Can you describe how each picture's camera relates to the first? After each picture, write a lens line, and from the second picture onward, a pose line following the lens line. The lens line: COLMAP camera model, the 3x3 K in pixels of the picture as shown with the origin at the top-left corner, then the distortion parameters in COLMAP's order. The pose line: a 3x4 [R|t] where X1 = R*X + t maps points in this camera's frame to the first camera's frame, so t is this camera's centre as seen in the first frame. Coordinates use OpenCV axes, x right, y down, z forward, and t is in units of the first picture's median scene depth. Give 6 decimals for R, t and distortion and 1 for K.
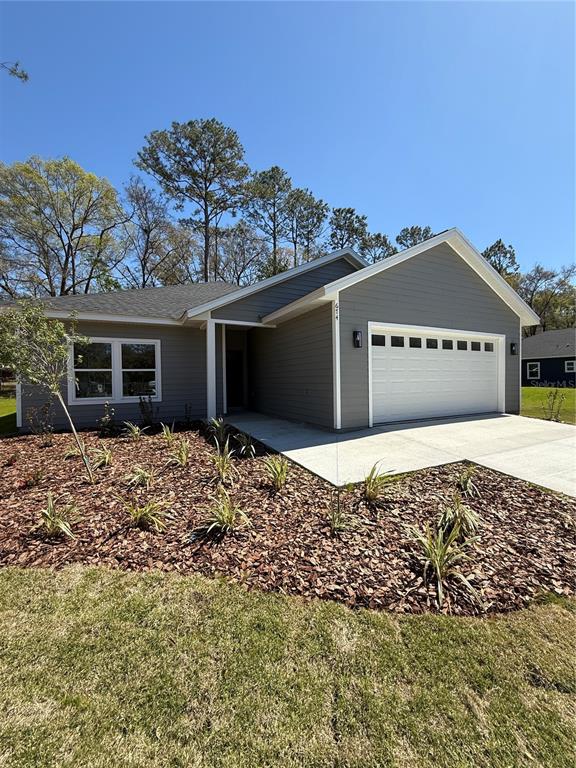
lens RADIAL K [[305.2, 0, 291.8], [0, 305.2, 380.6], [0, 0, 1]] dist [-0.000249, 0.001036]
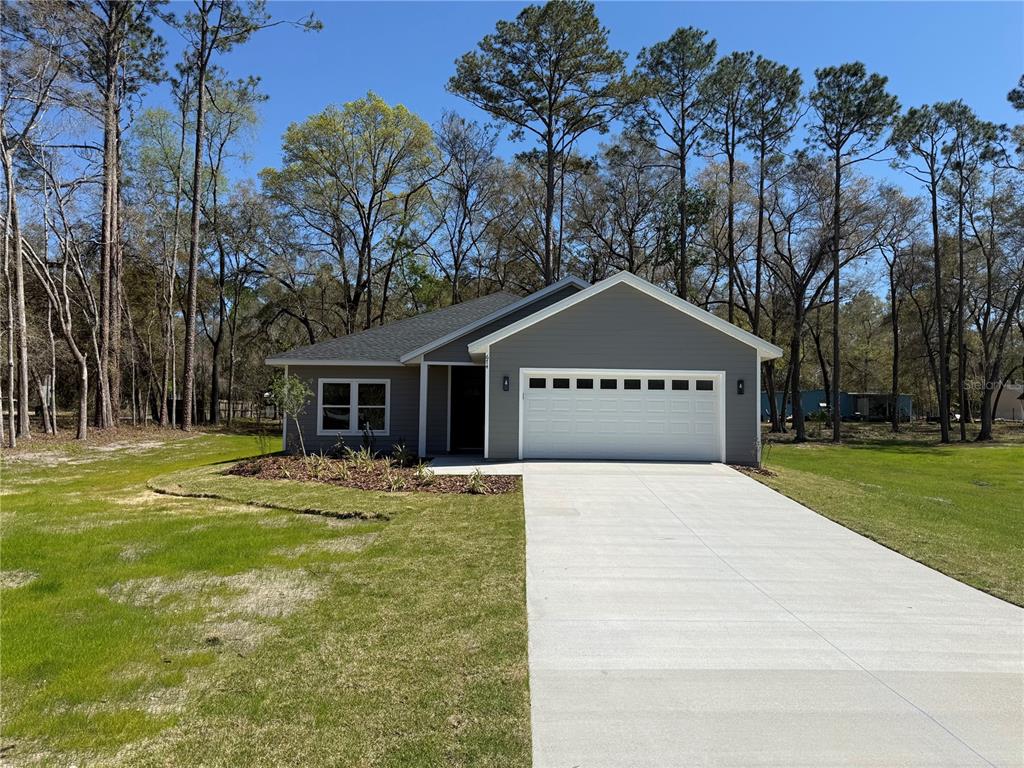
lens RADIAL K [[722.5, 0, 515.8], [0, 722.5, 388.4], [0, 0, 1]] dist [0.044809, -0.002485]
pose [[0.898257, 0.002941, -0.439460, 1.095143], [-0.026410, 0.998532, -0.047300, 0.010610], [0.438676, 0.054094, 0.897016, -1.108066]]
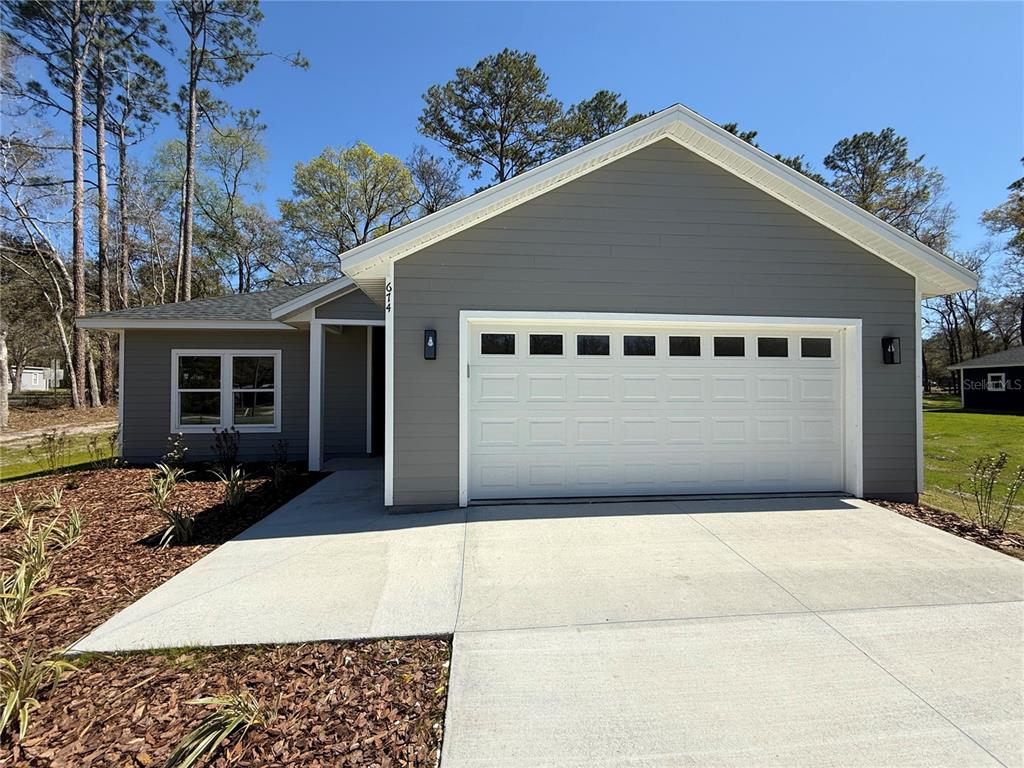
lens RADIAL K [[406.9, 0, 511.3], [0, 406.9, 386.4], [0, 0, 1]] dist [-0.000249, 0.001036]
pose [[0.929262, 0.009625, -0.369296, 0.459487], [-0.015022, 0.999818, -0.011741, -0.039365], [0.369116, 0.016458, 0.929238, 0.275950]]
